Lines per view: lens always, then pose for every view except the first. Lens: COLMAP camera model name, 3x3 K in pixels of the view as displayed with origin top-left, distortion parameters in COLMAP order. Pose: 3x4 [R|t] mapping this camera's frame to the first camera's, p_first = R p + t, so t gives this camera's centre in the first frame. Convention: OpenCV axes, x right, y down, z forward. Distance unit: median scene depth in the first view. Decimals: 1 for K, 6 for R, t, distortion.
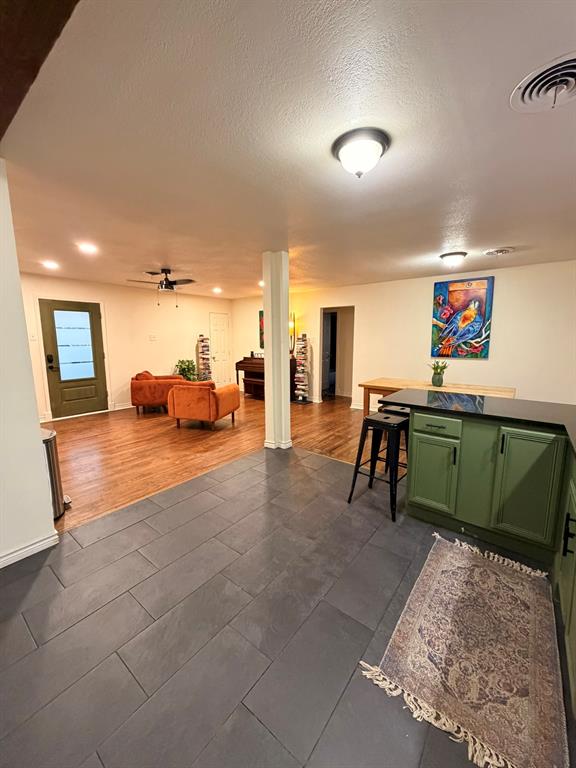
lens RADIAL K [[306.1, 0, 286.8], [0, 306.1, 382.0], [0, 0, 1]] dist [-0.000306, 0.000426]
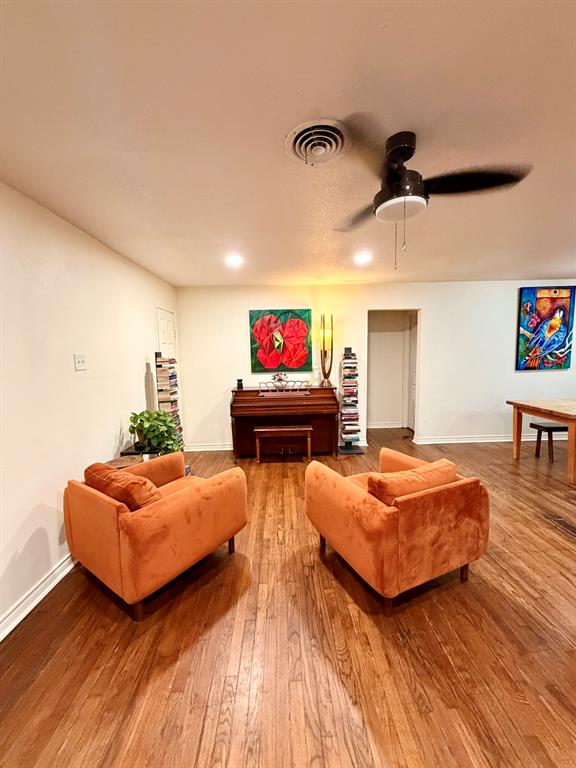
lens RADIAL K [[306.1, 0, 286.2], [0, 306.1, 381.1], [0, 0, 1]] dist [-0.000306, 0.000426]
pose [[0.771673, -0.079692, 0.631007, -0.646555], [0.114786, 0.993278, -0.014931, -0.122980], [-0.625575, 0.083953, 0.775634, 0.783615]]
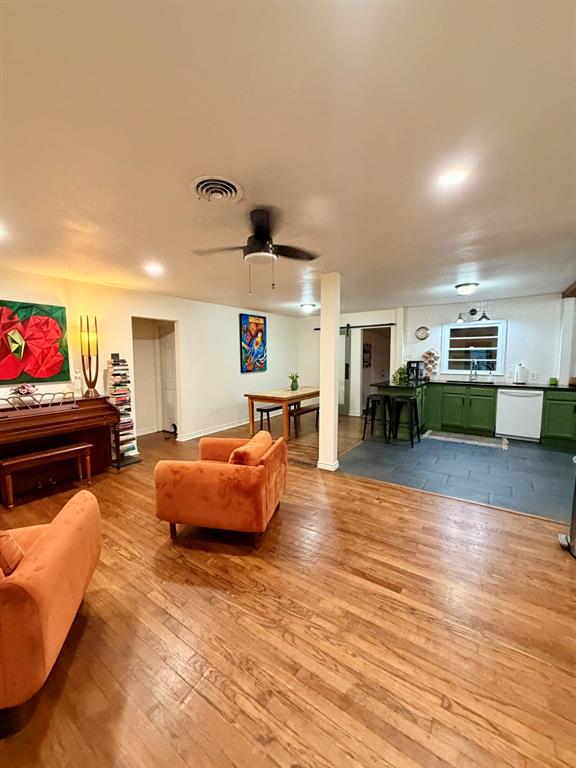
lens RADIAL K [[306.1, 0, 287.8], [0, 306.1, 382.3], [0, 0, 1]] dist [-0.000306, 0.000426]
pose [[-0.055984, -0.085083, 0.994800, -0.811150], [0.156061, 0.983370, 0.092888, -0.139515], [-0.986160, 0.160450, -0.041774, 0.936811]]
